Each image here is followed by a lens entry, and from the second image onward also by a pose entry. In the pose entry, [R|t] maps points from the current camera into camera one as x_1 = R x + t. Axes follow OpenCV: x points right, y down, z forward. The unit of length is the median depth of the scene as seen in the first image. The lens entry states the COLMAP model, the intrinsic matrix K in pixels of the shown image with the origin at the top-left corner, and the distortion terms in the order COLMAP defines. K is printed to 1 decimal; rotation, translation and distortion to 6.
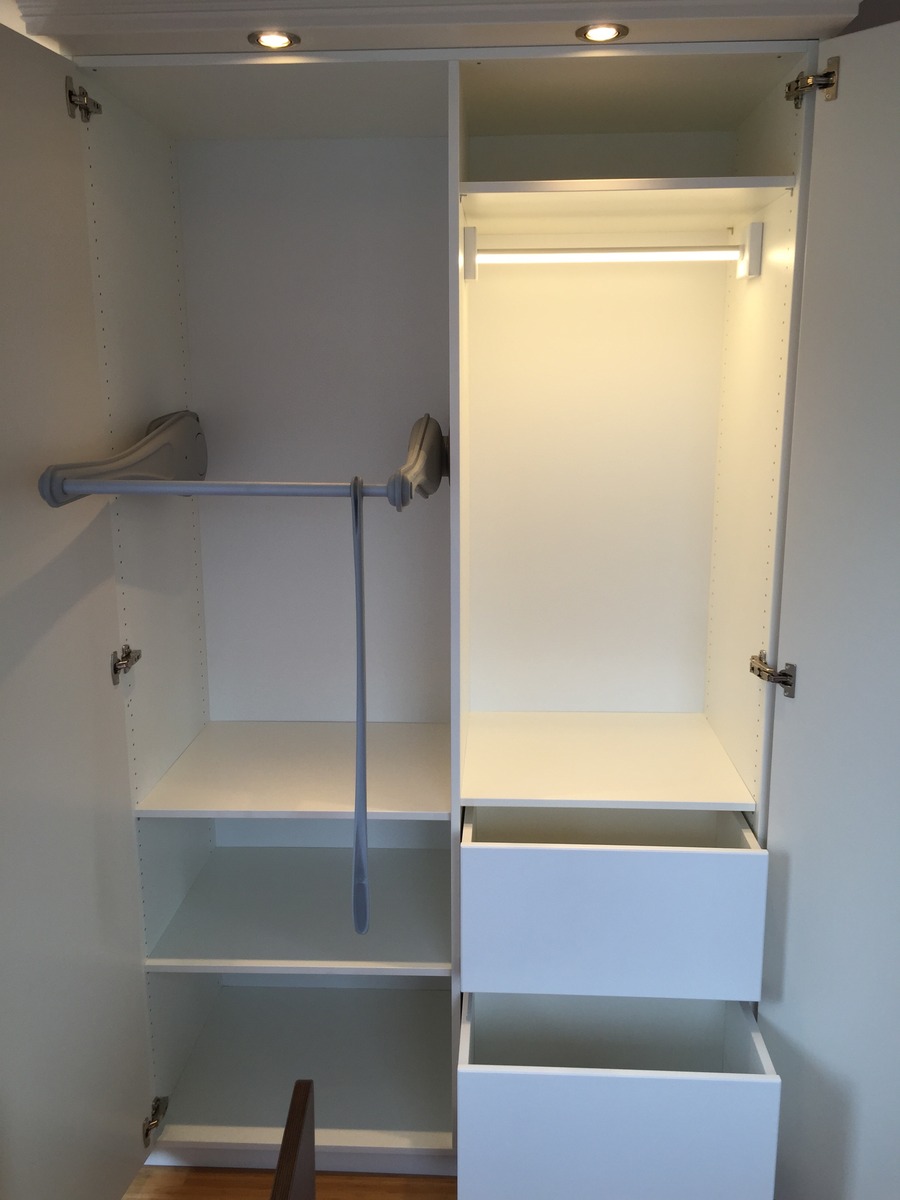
lens RADIAL K [[1026.0, 0, 446.0], [0, 1026.0, 605.3], [0, 0, 1]] dist [0.051995, -0.028488]
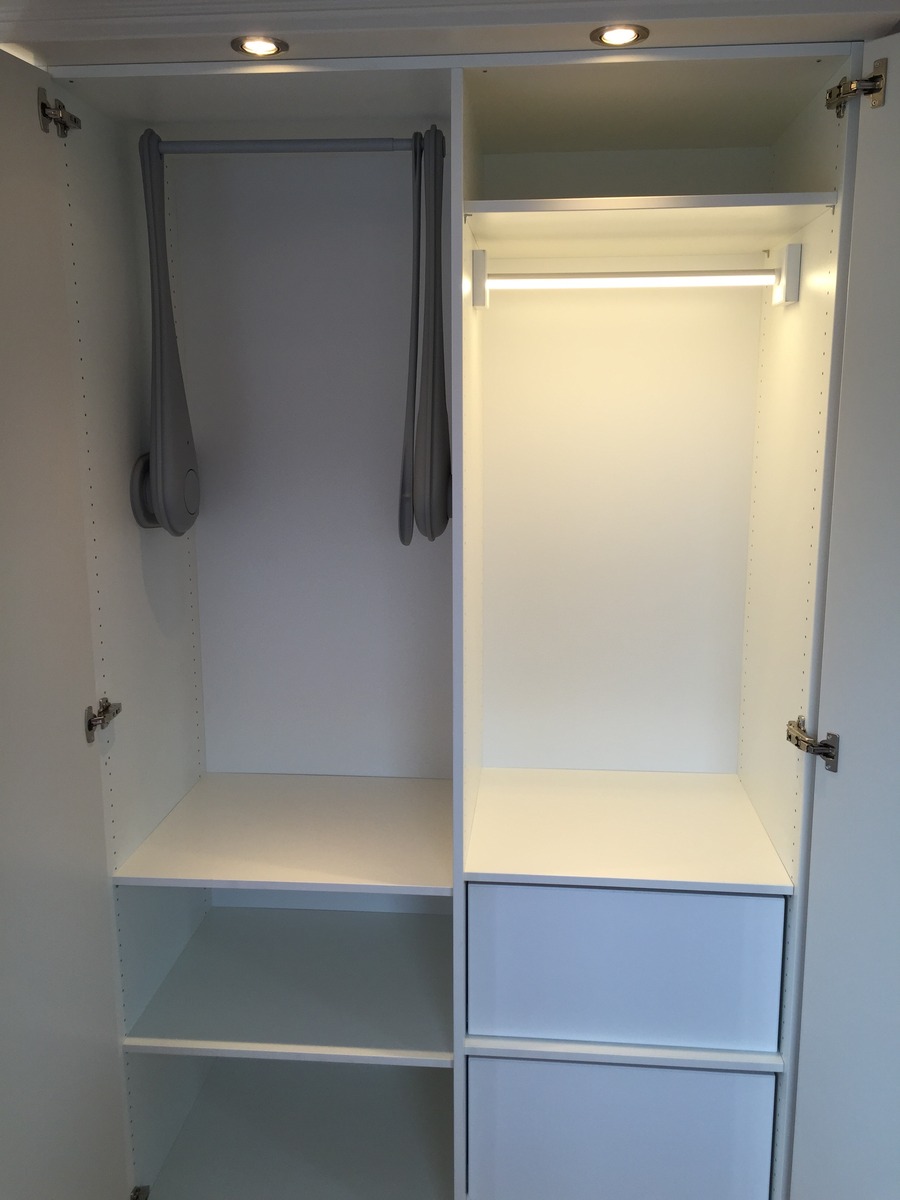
lens RADIAL K [[1026.0, 0, 454.2], [0, 1026.0, 596.9], [0, 0, 1]] dist [0.051995, -0.028488]
pose [[0.999533, 0.009308, -0.029096, 0.031384], [-0.010128, 0.999552, -0.028176, -0.032045], [0.028821, 0.028458, 0.999179, 0.092952]]
